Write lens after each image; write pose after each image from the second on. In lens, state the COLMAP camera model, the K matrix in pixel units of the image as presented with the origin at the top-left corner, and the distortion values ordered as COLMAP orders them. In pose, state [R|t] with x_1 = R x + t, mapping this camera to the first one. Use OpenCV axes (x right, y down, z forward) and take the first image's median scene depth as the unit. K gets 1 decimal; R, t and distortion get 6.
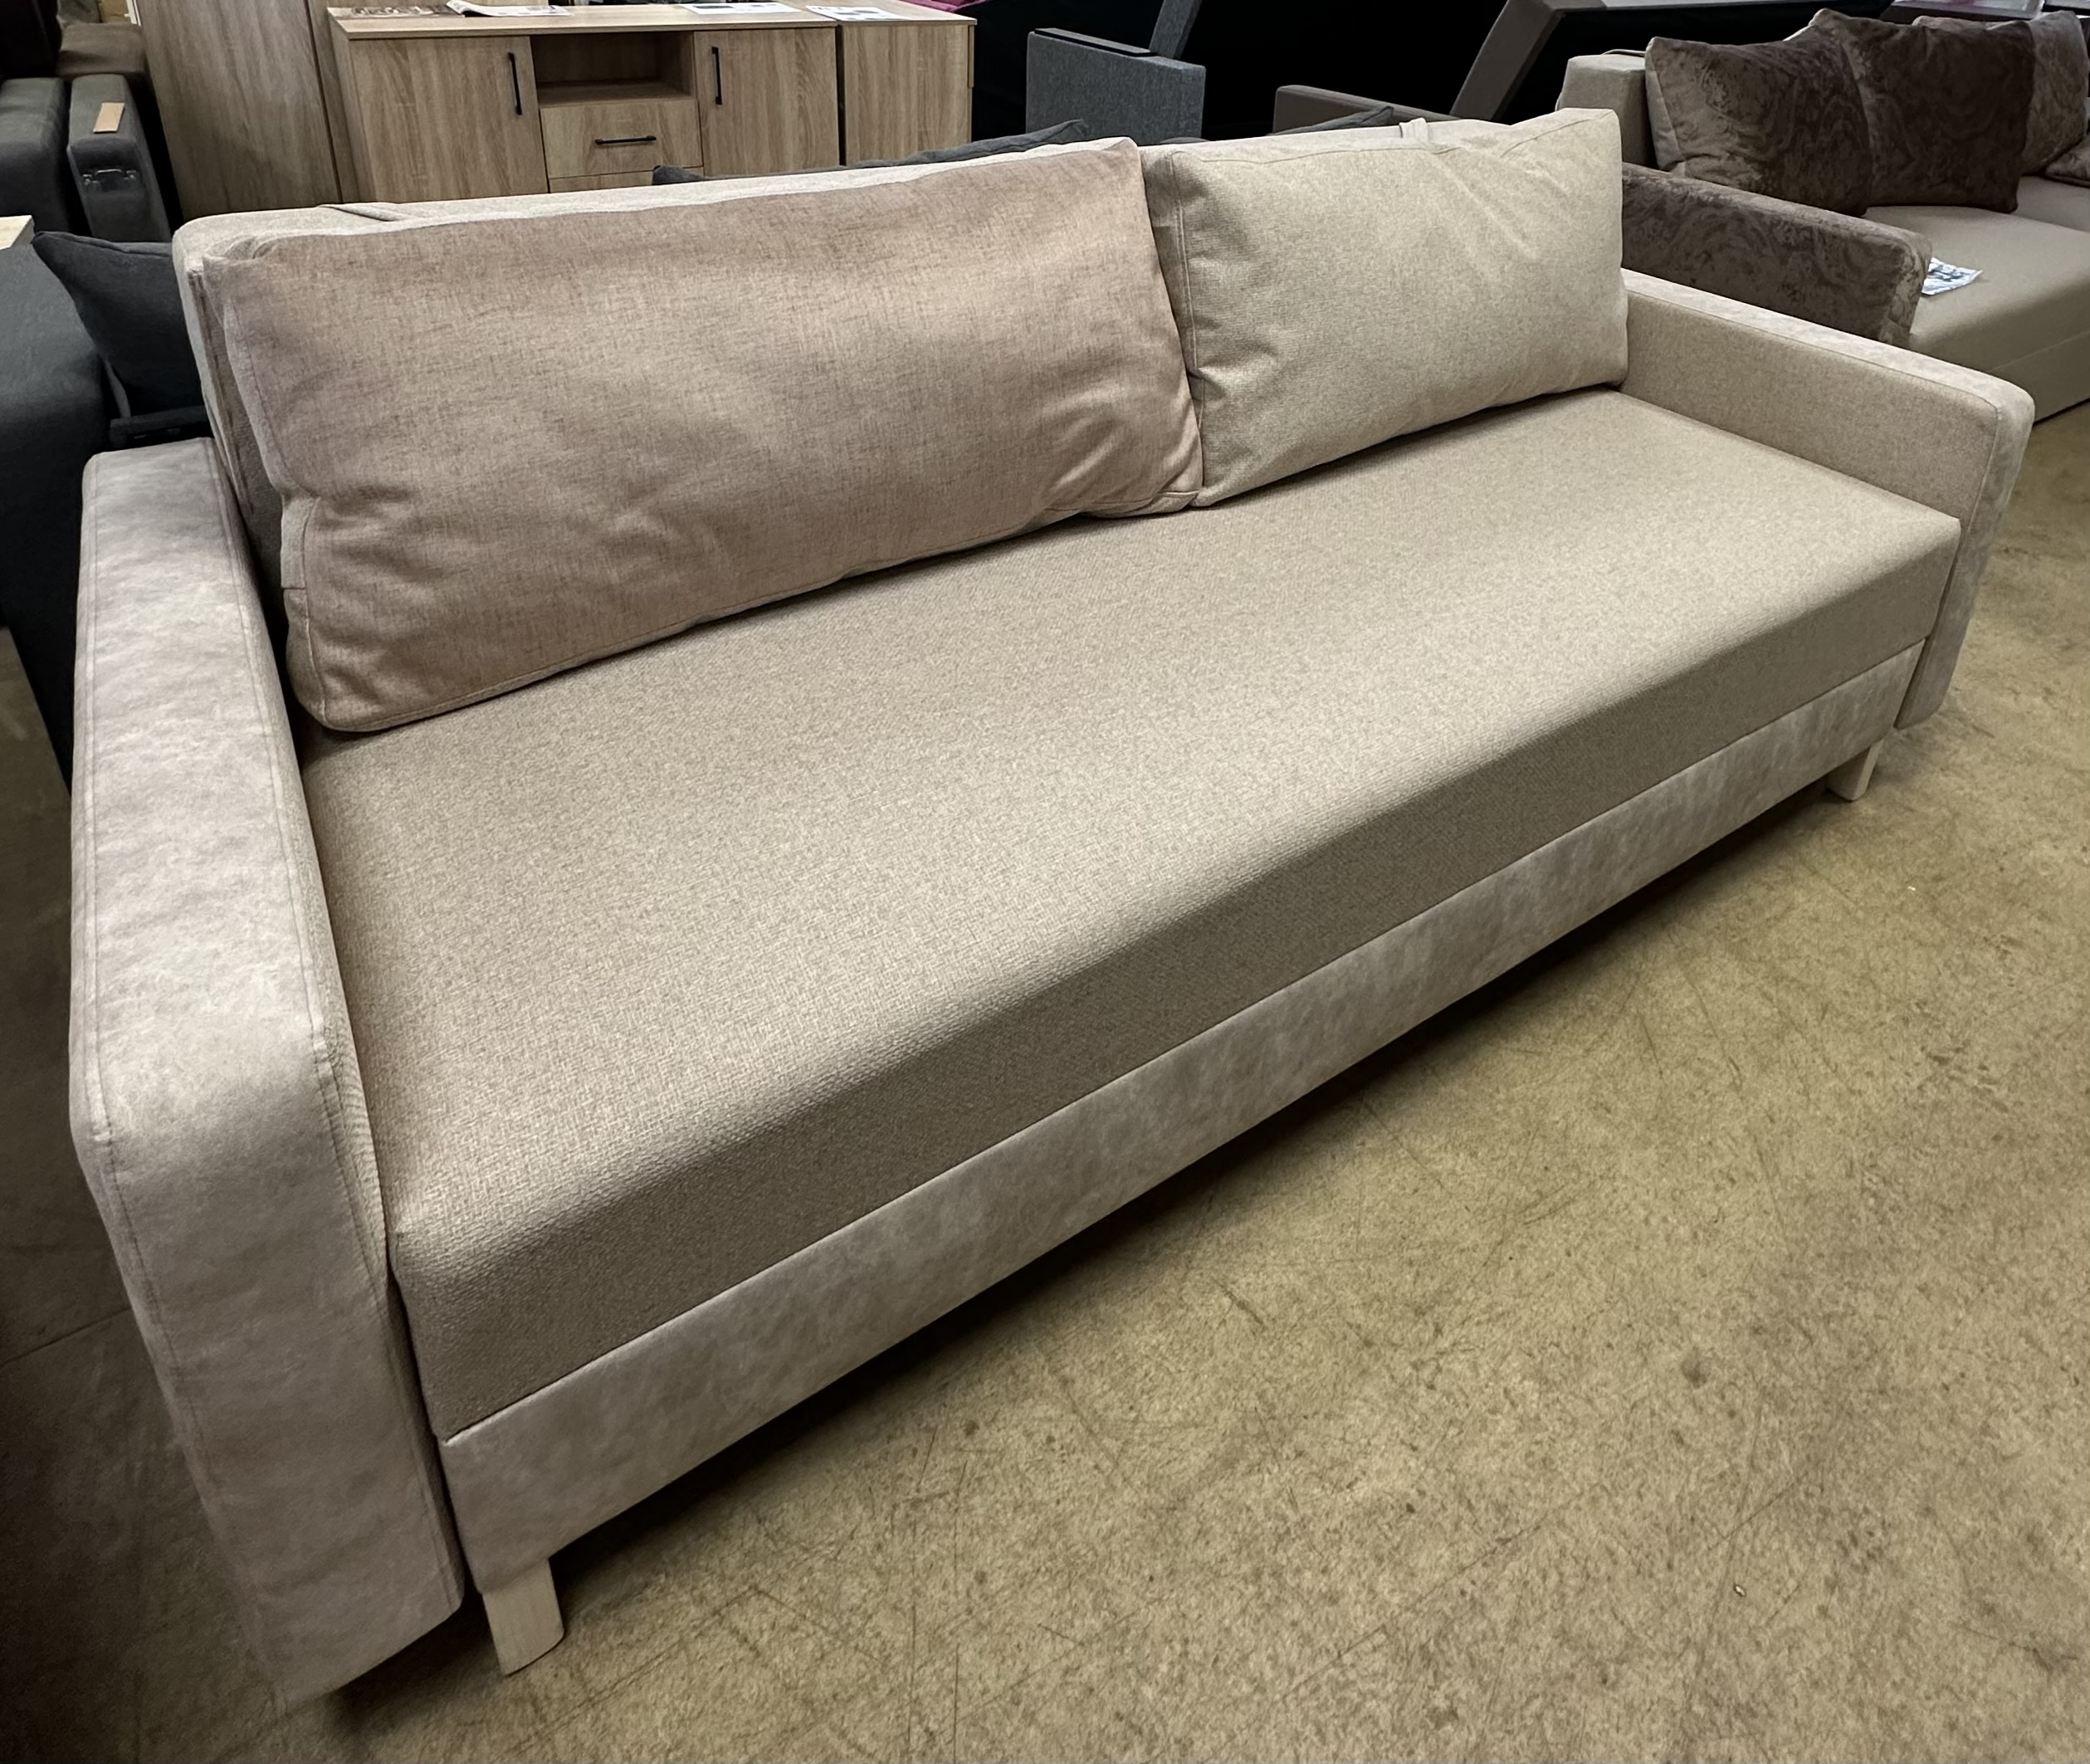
lens RADIAL K [[1322.9, 0, 1099.6], [0, 1322.9, 427.9], [0, 0, 1]] dist [-0.006920, 0.000891]
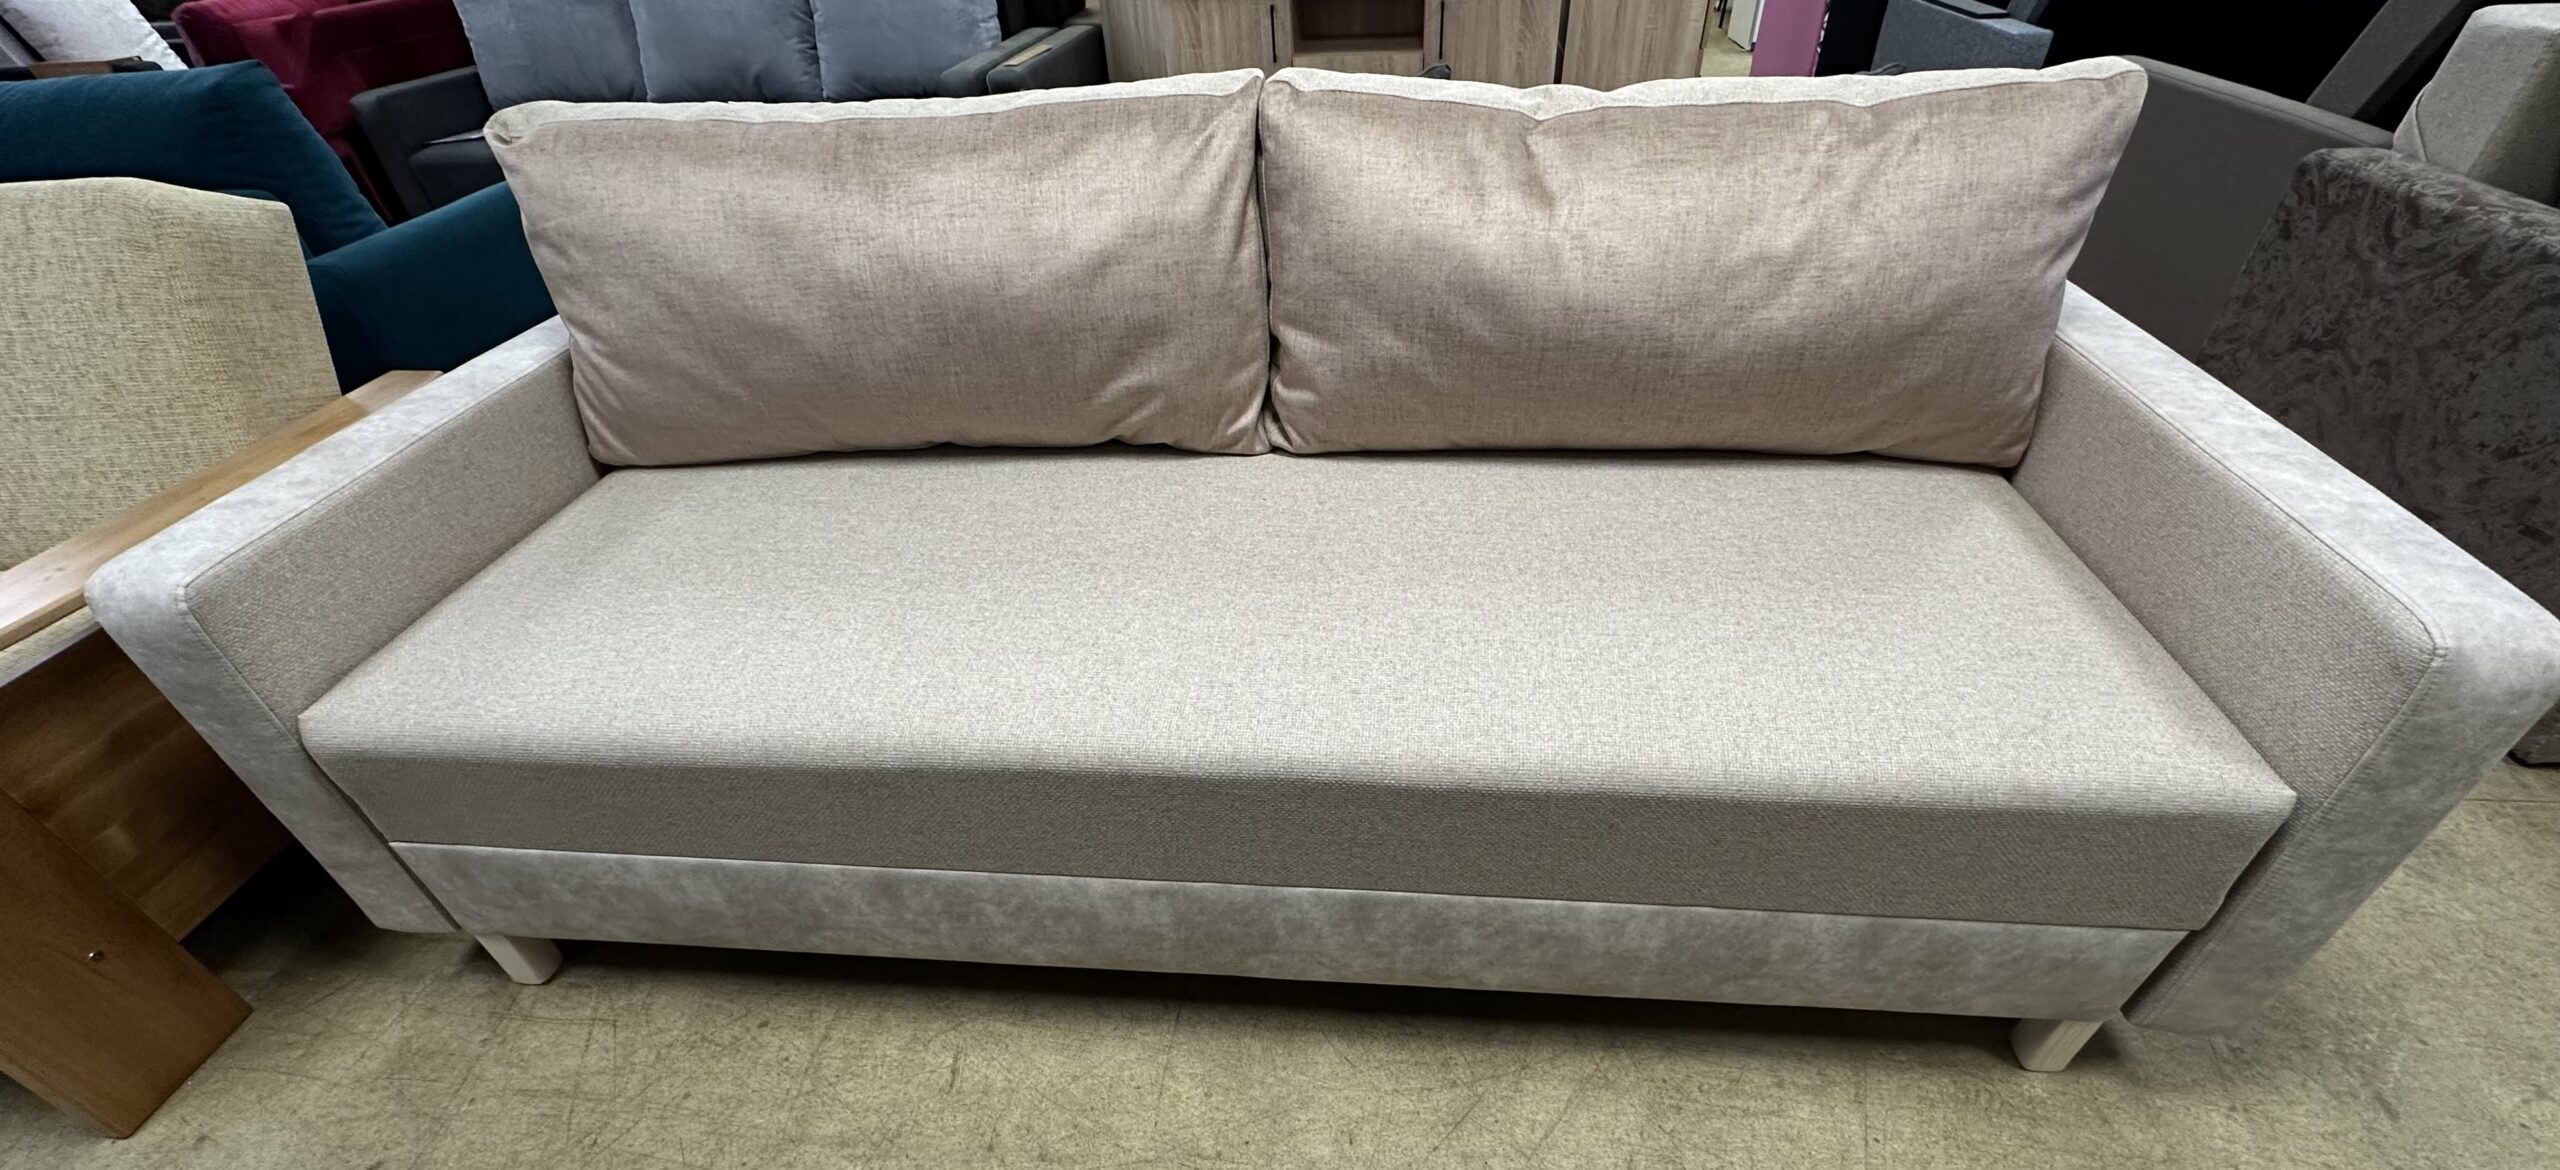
lens RADIAL K [[1025.3, 0, 1287.0], [0, 1025.3, 665.2], [0, 0, 1]] dist [-0.006052, 0.001247]
pose [[0.770014, 0.342401, -0.538368, 0.673507], [-0.180906, 0.926340, 0.330405, -0.080563], [0.611842, -0.157023, 0.775237, 0.429743]]
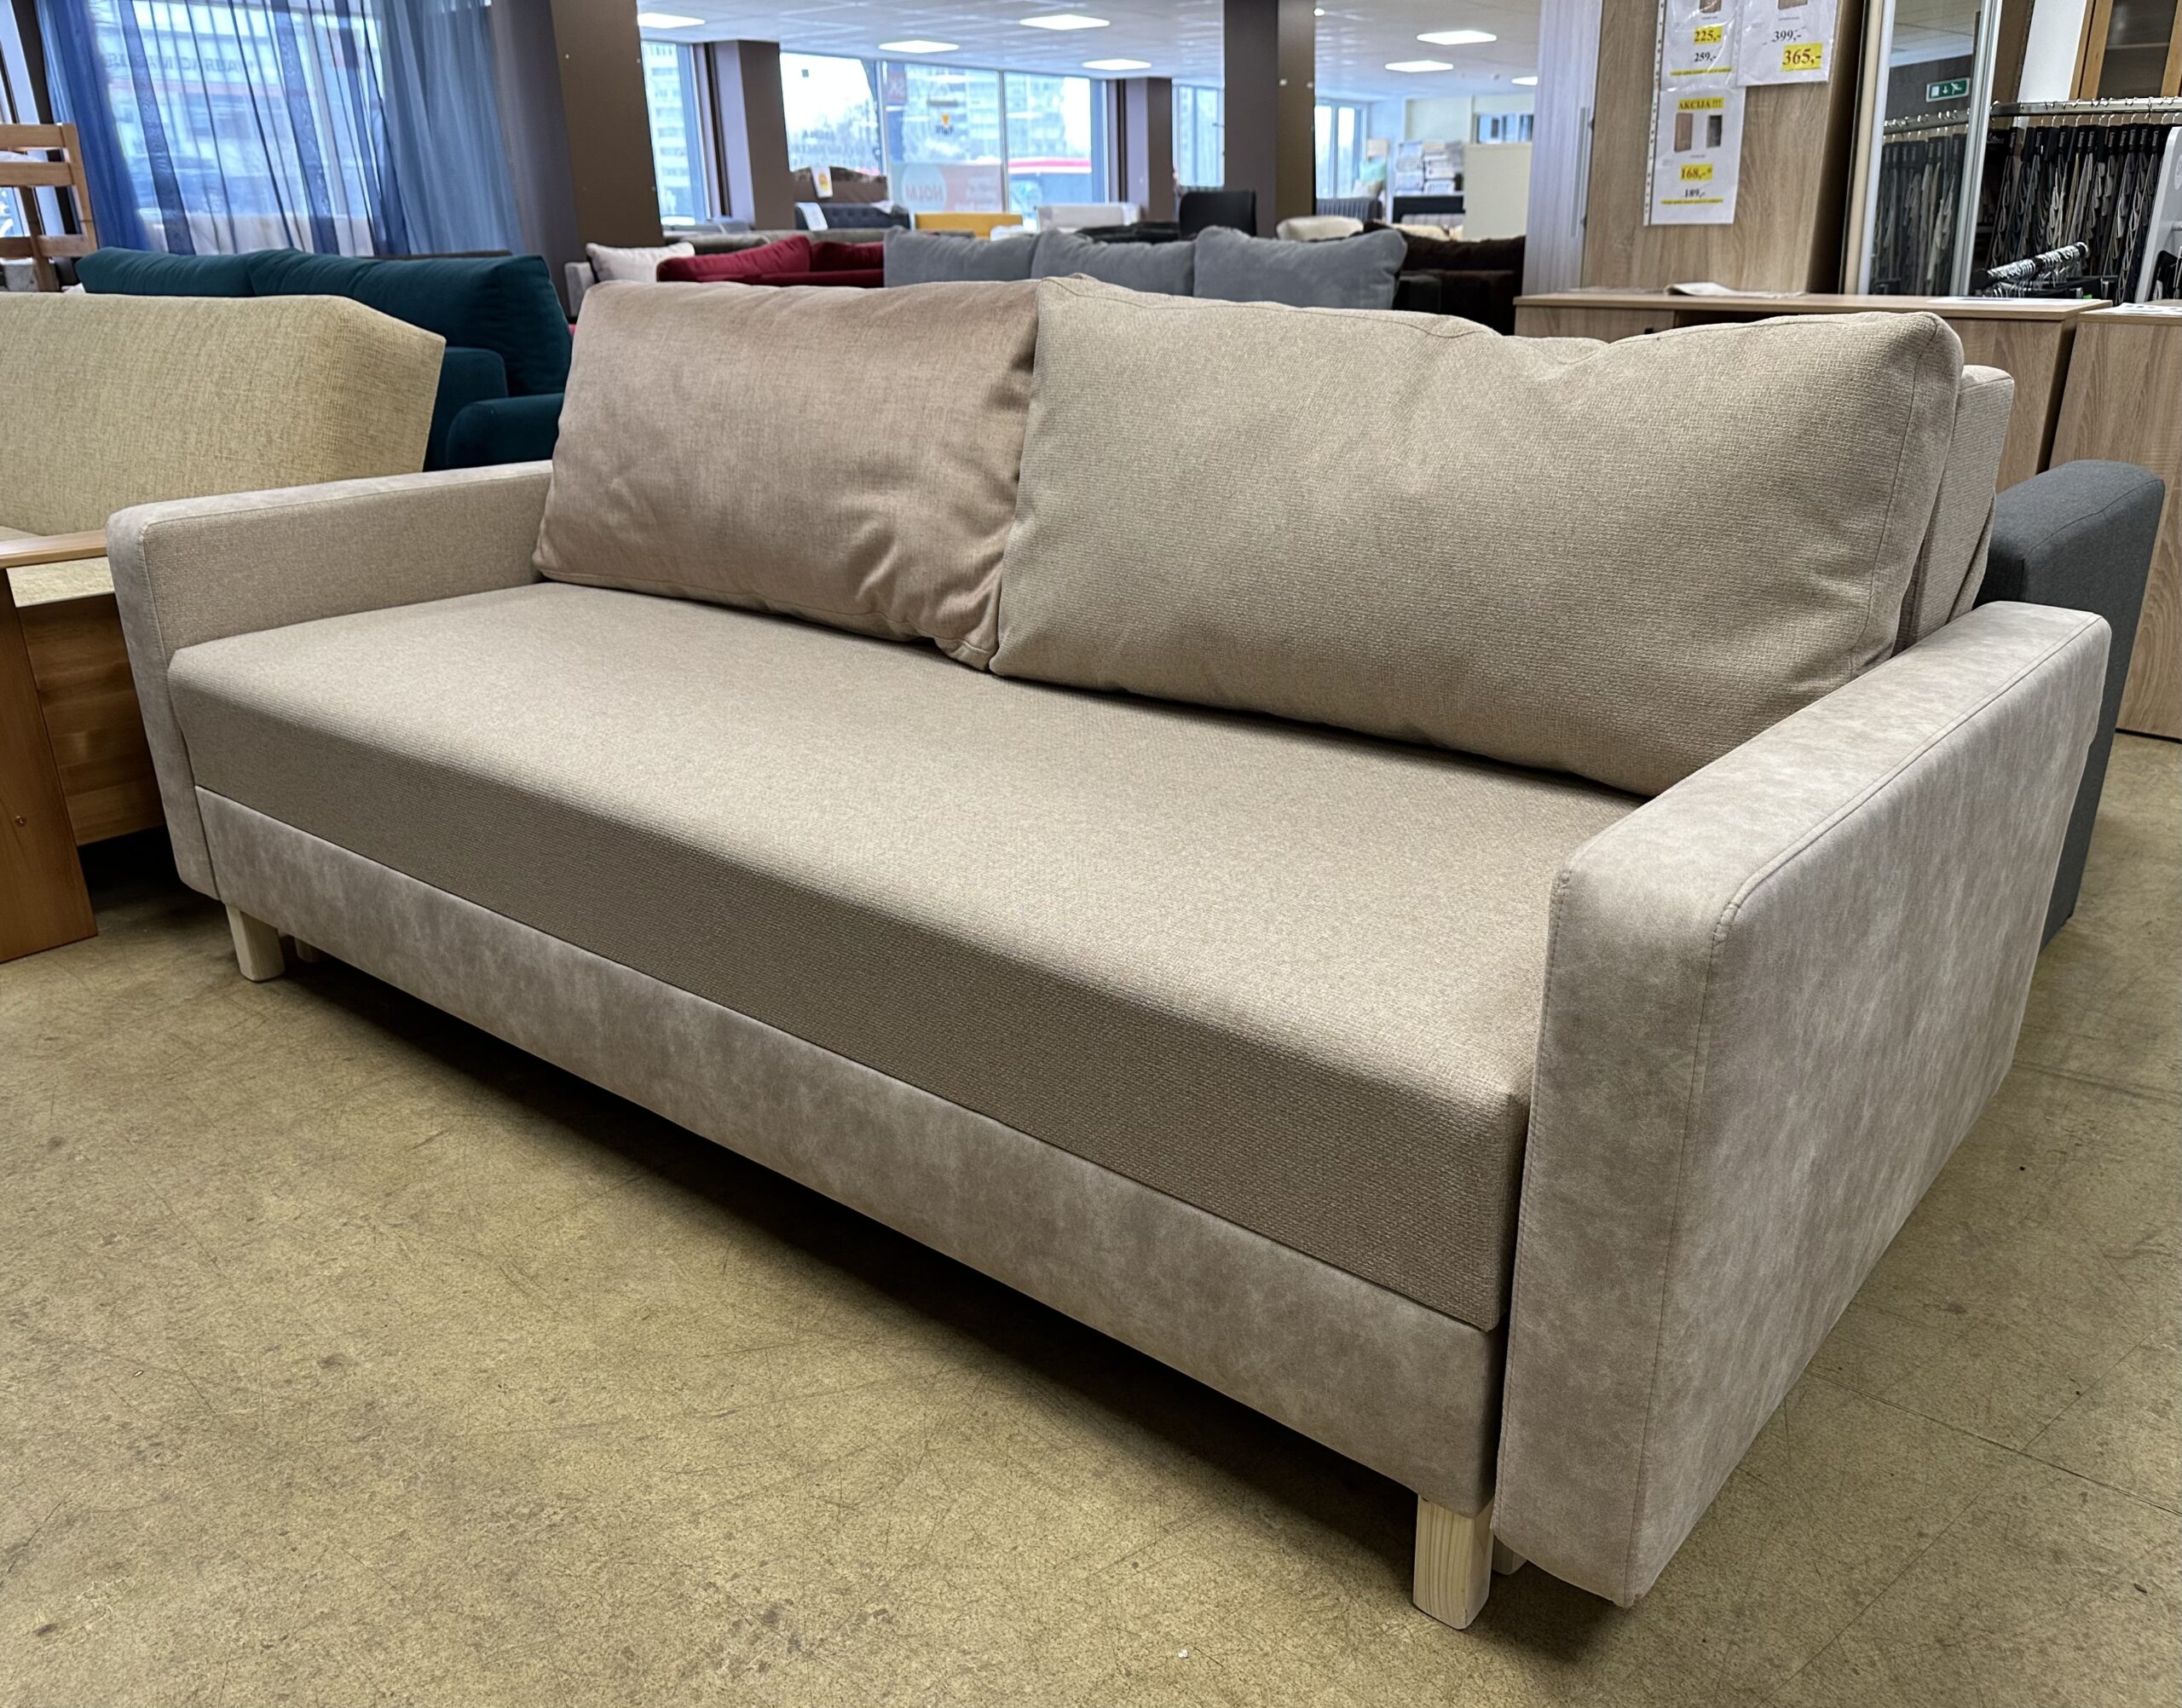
lens RADIAL K [[1640.9, 0, 1161.5], [0, 1640.9, 886.2], [0, 0, 1]] dist [0.049745, -0.061774]
pose [[0.307048, 0.316242, -0.897615, 1.446132], [-0.356062, 0.912850, 0.199811, -0.092484], [0.882577, 0.258255, 0.392890, 0.827081]]
